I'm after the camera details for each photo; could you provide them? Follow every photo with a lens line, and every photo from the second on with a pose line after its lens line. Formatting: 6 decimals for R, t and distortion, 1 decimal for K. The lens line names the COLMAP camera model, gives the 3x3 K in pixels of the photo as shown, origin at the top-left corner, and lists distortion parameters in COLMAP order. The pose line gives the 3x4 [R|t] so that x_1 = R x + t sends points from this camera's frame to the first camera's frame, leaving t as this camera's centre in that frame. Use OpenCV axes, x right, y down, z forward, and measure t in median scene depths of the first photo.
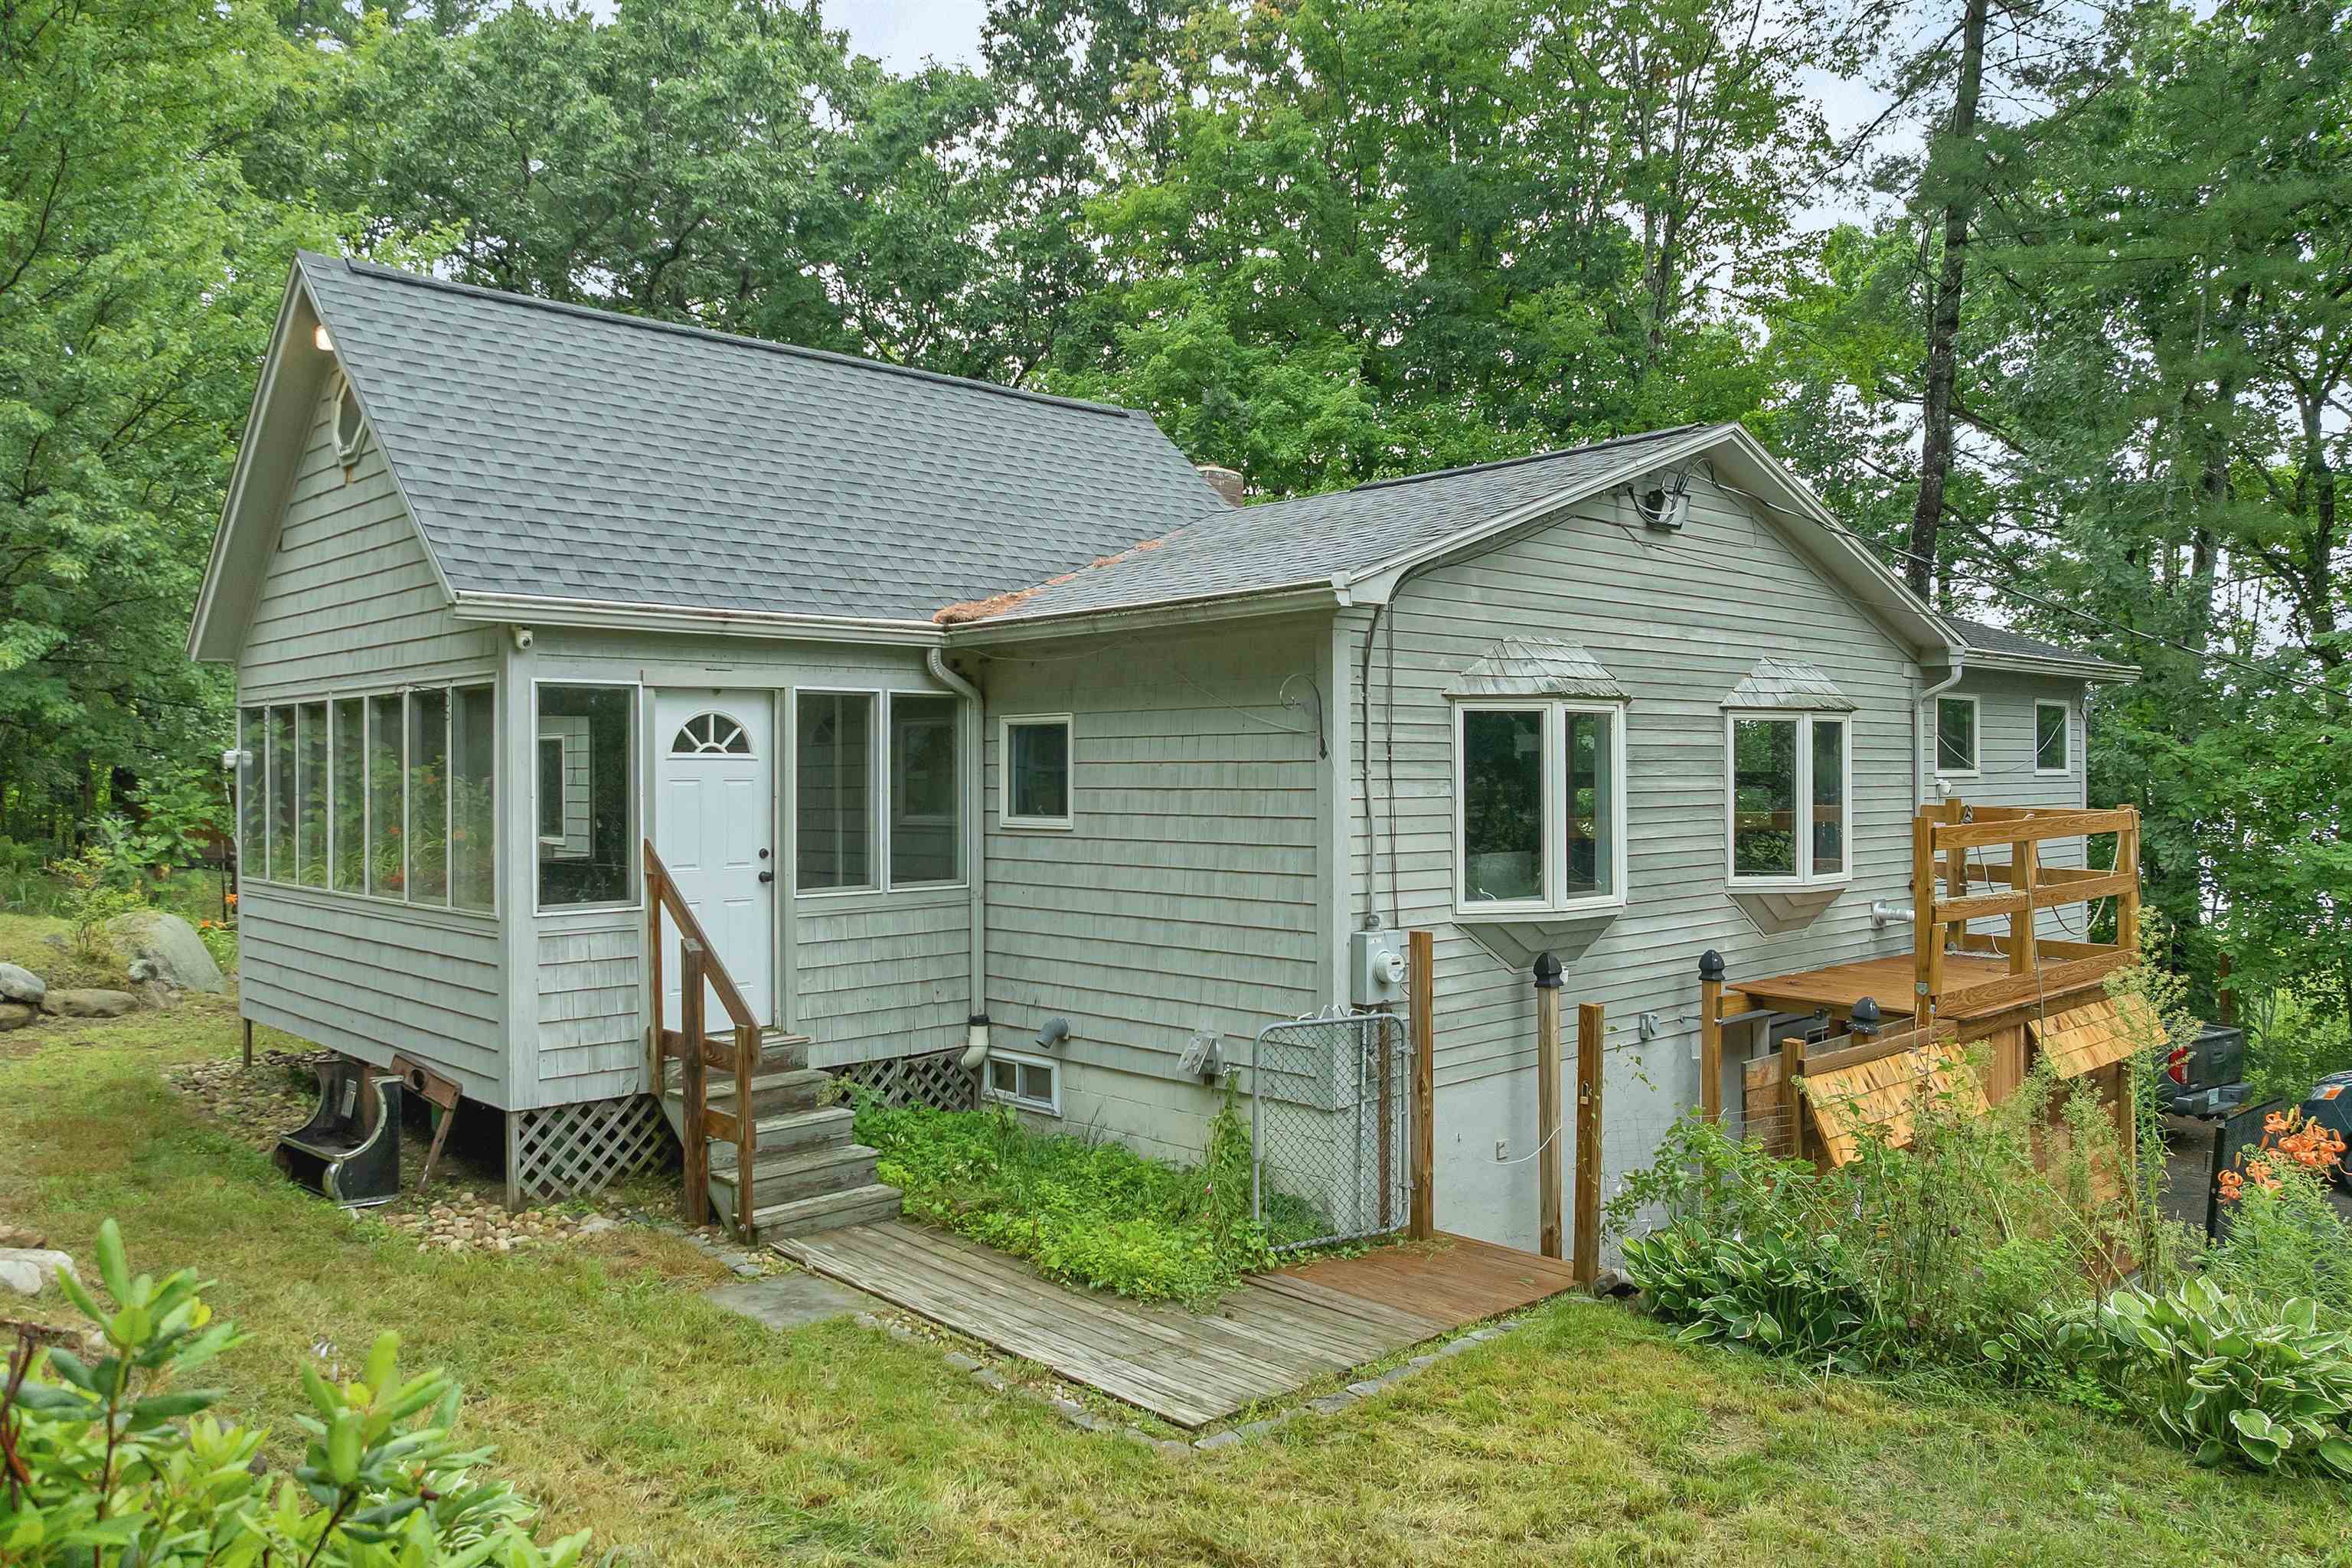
lens RADIAL K [[1716.3, 0, 1173.9], [0, 1716.3, 777.8], [0, 0, 1]] dist [-0.054387, 0.032451]
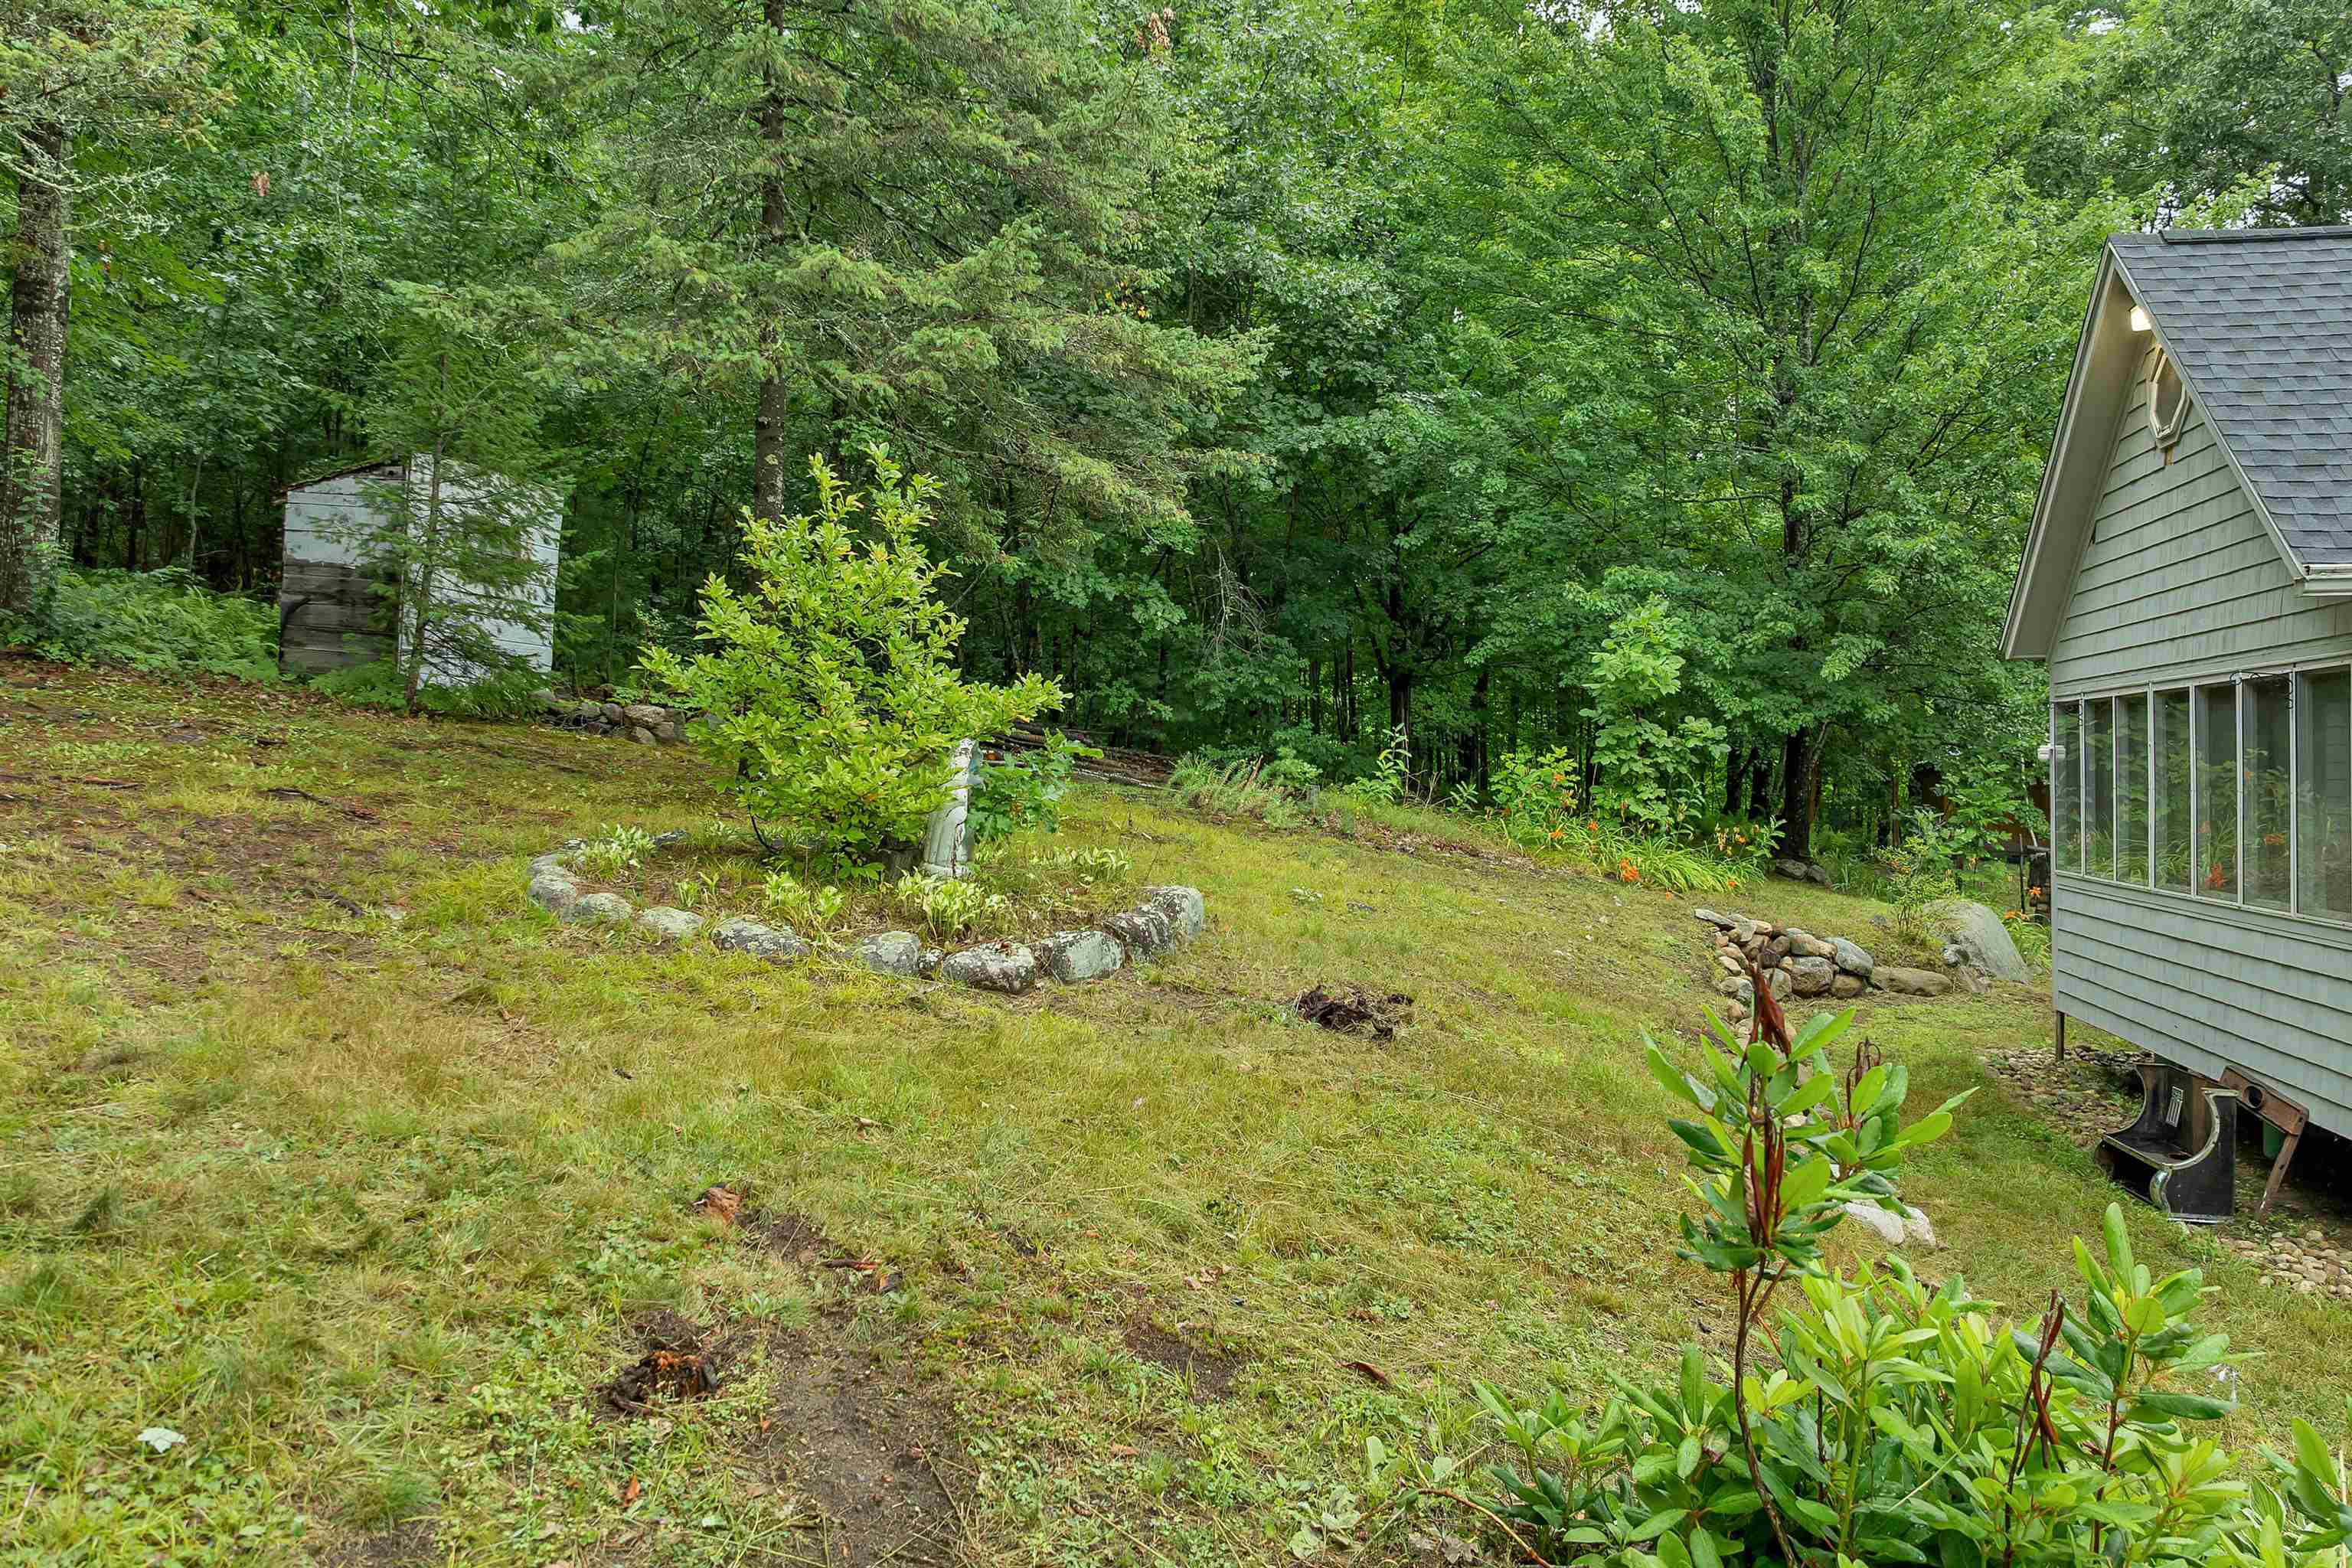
lens RADIAL K [[1716.3, 0, 1173.9], [0, 1716.3, 777.8], [0, 0, 1]] dist [-0.054387, 0.032451]
pose [[0.567695, 0.001989, -0.823237, -0.019361], [0.000106, 0.999997, 0.002489, 0.000897], [0.823239, -0.001501, 0.567693, -0.006007]]
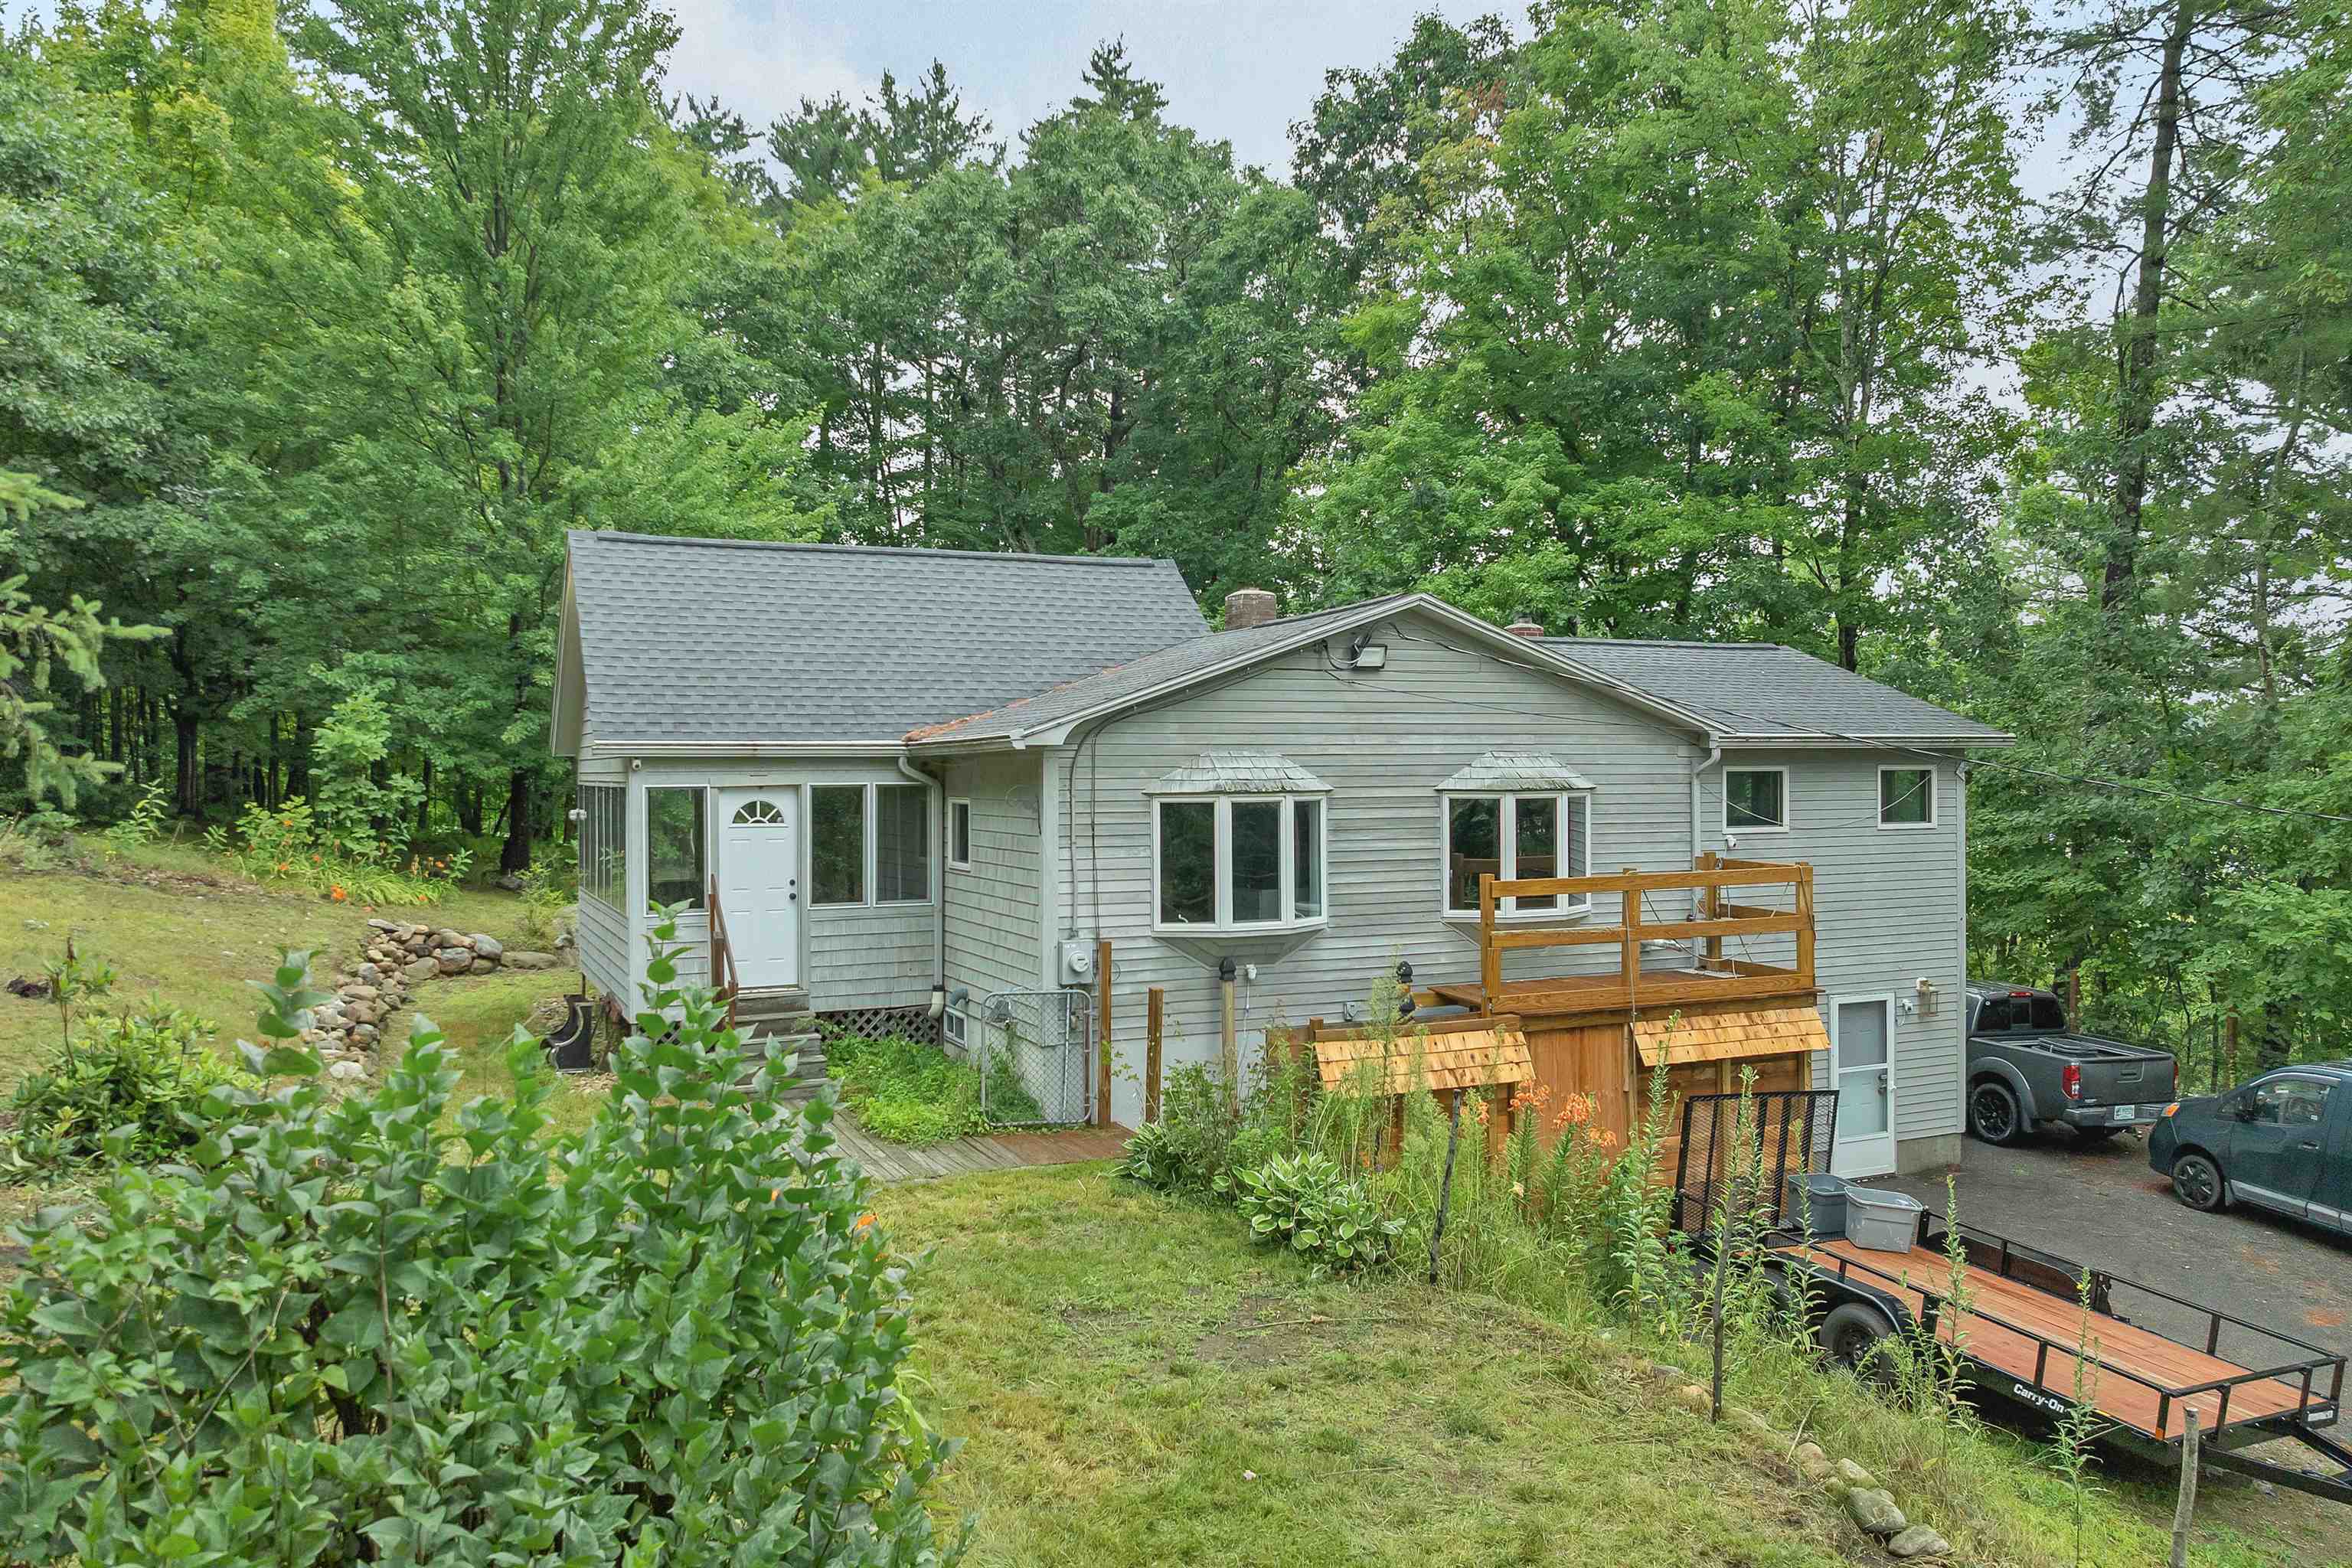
lens RADIAL K [[1716.3, 0, 1173.9], [0, 1716.3, 777.8], [0, 0, 1]] dist [-0.054387, 0.032451]
pose [[0.943350, -0.000132, -0.331801, 0.603370], [0.001024, 0.999996, 0.002511, -0.056275], [0.331799, -0.002708, 0.943346, -0.417604]]
